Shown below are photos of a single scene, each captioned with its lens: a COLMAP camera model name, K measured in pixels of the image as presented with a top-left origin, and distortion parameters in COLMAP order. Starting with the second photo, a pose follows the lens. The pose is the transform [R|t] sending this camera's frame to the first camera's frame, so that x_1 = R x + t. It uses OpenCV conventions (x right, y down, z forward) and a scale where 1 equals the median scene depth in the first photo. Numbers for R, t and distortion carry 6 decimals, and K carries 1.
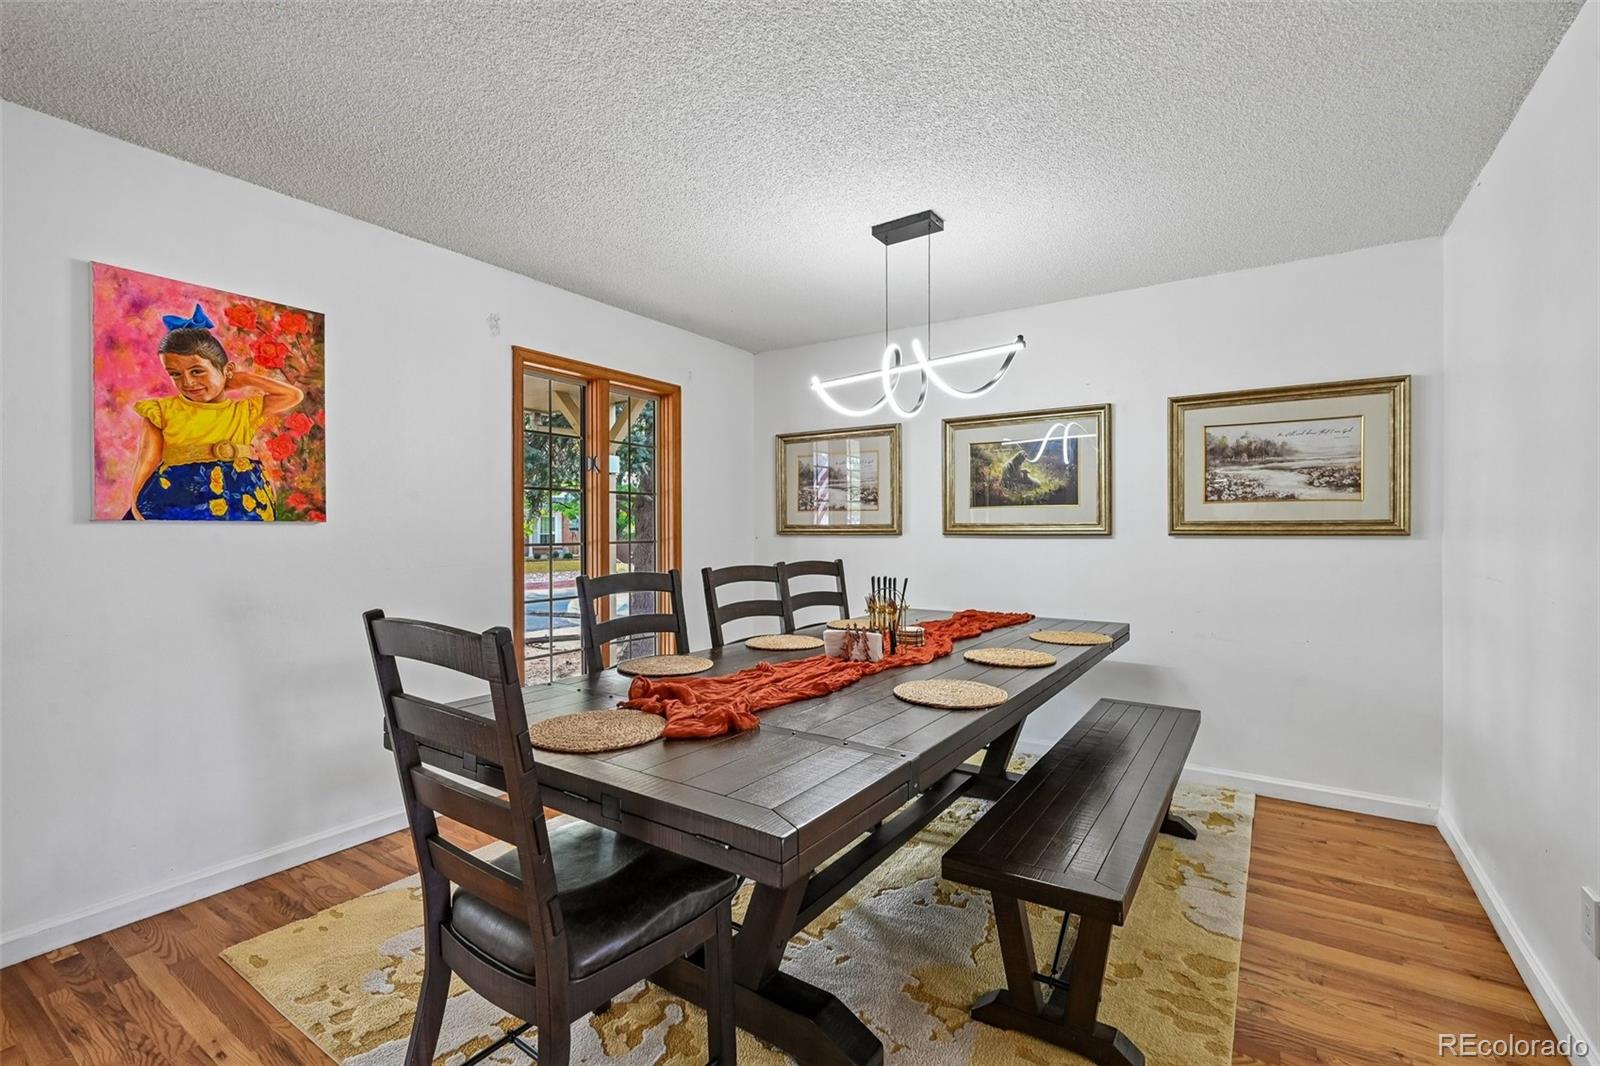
lens RADIAL K [[693.7, 0, 810.3], [0, 693.7, 537.3], [0, 0, 1]] dist [0.001282, 0.000062]
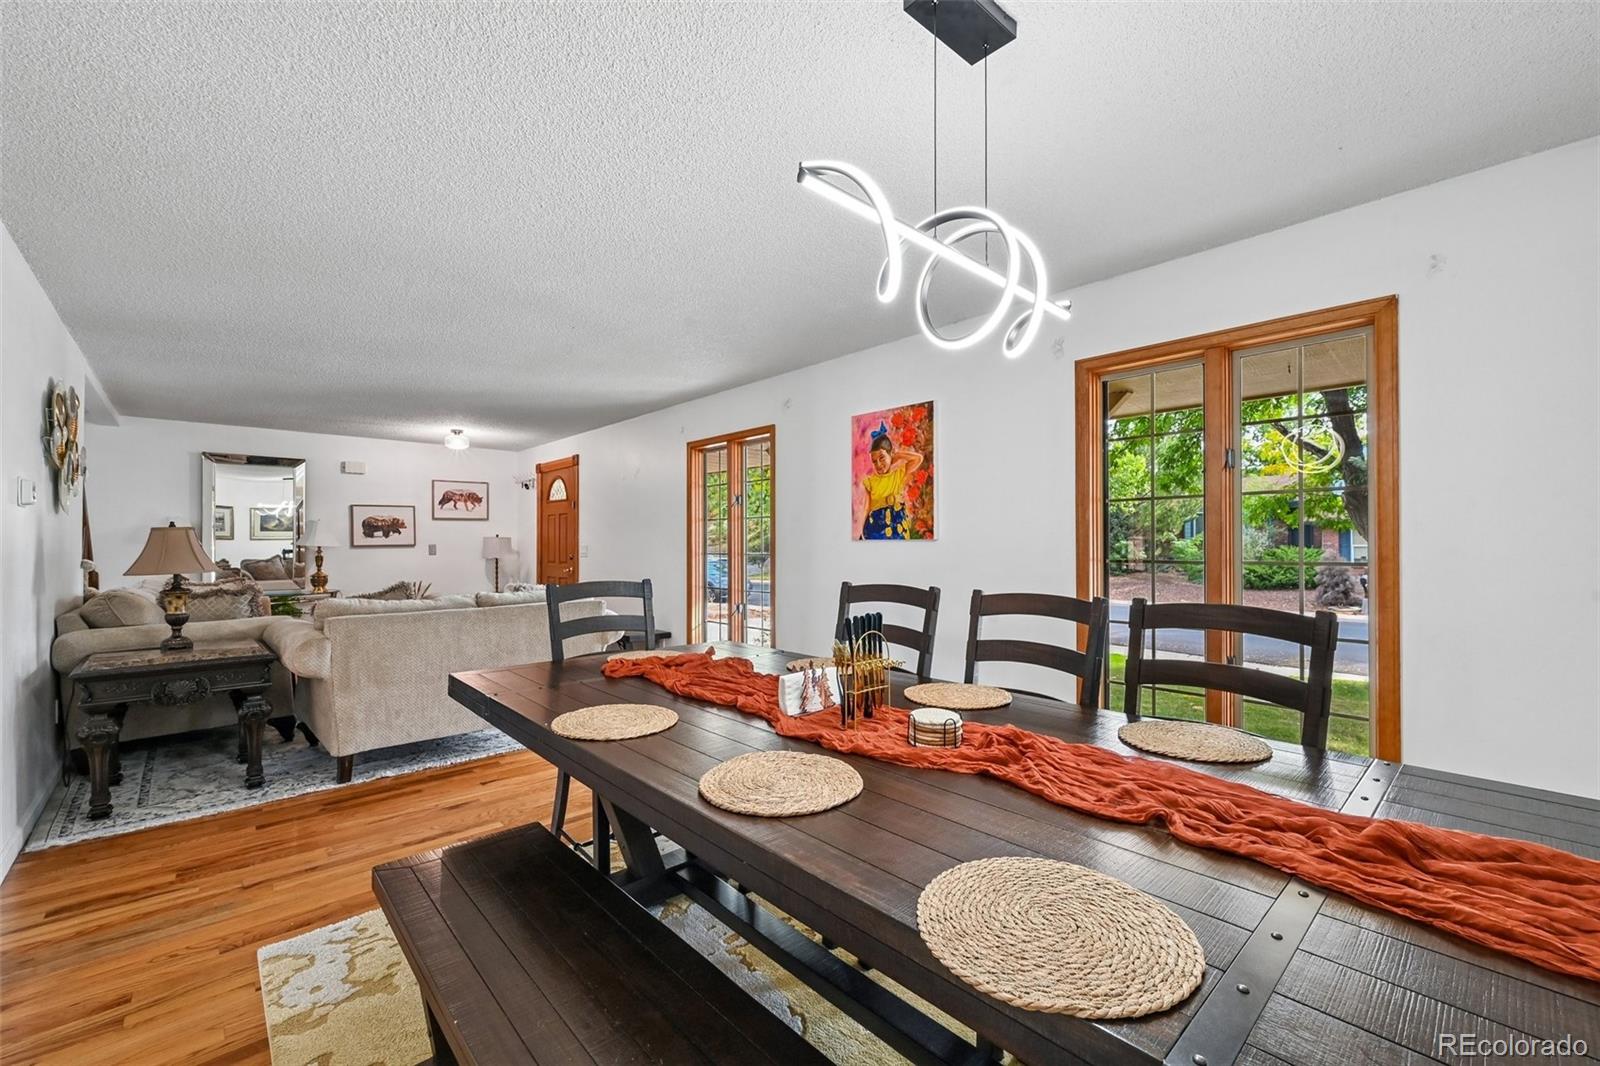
lens RADIAL K [[693.7, 0, 805.4], [0, 693.7, 526.0], [0, 0, 1]] dist [0.001282, 0.000062]
pose [[-0.262781, -0.026862, -0.964482, 0.811028], [-0.012171, 0.999625, -0.024525, -0.012041], [0.964779, 0.005294, -0.263009, 1.141868]]
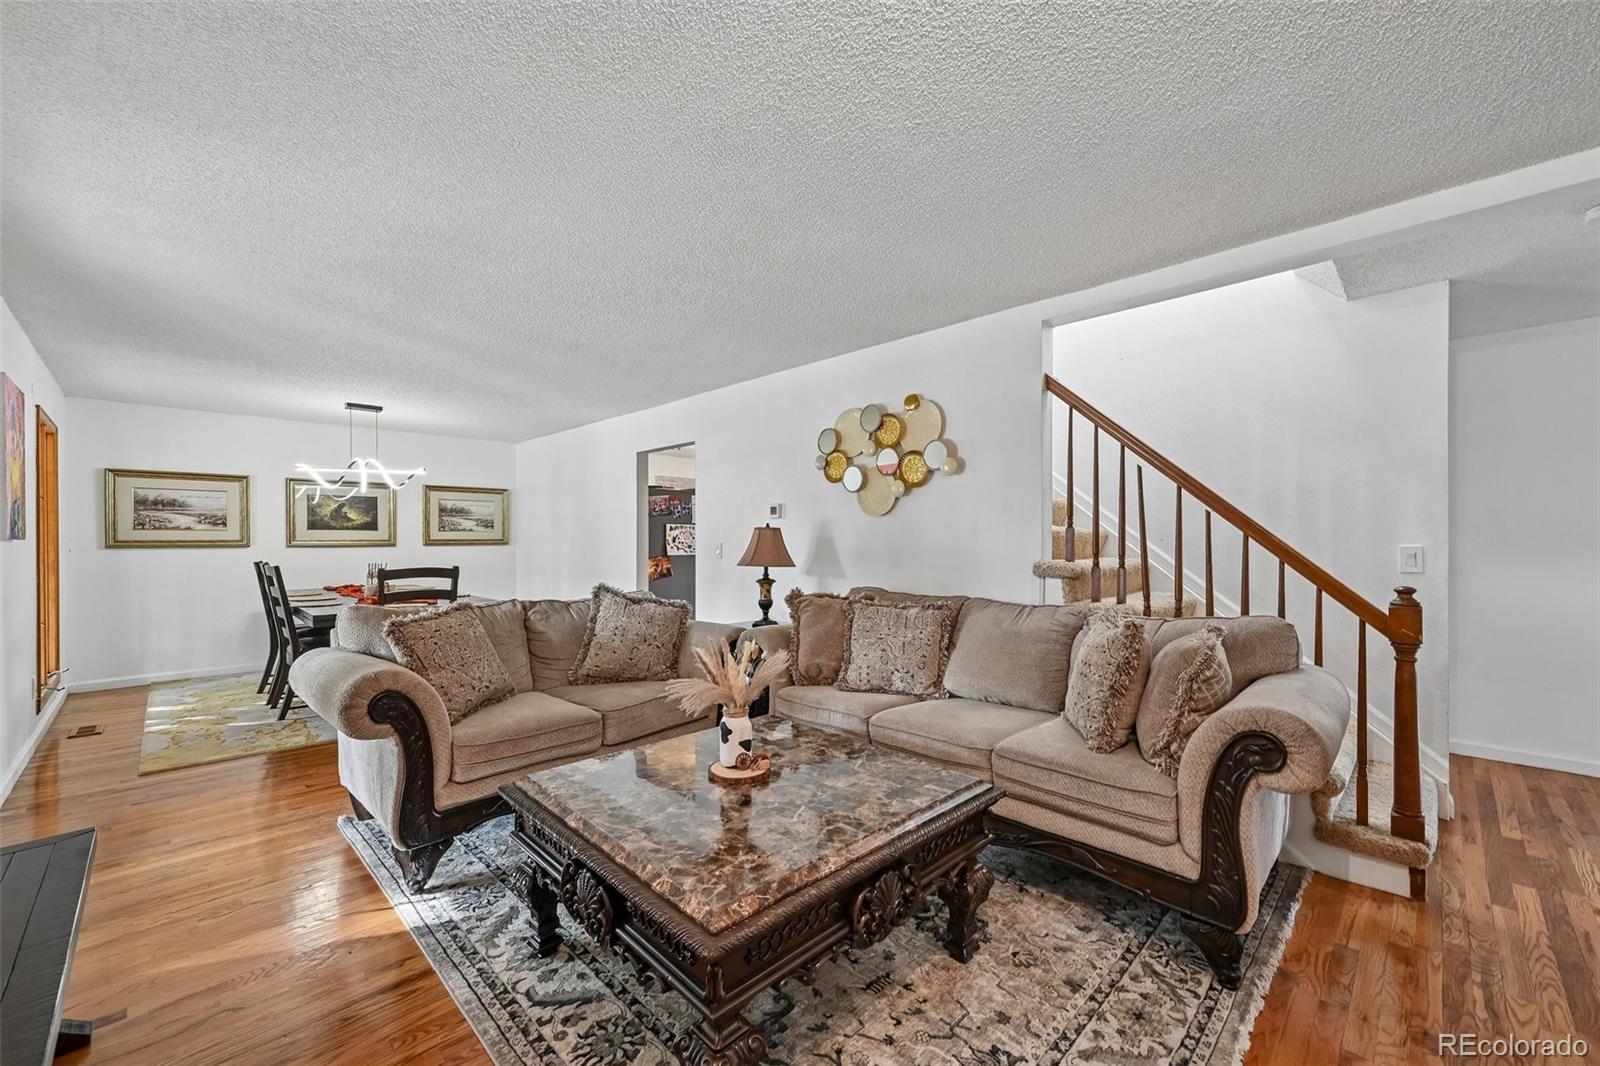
lens RADIAL K [[633.0, 0, 809.1], [0, 633.0, 541.6], [0, 0, 1]] dist [0.001331, -0.000071]
pose [[0.193080, -0.001702, 0.981182, -1.634683], [0.014945, 0.999888, -0.001206, 0.008423], [-0.981069, 0.014897, 0.193084, -0.817766]]
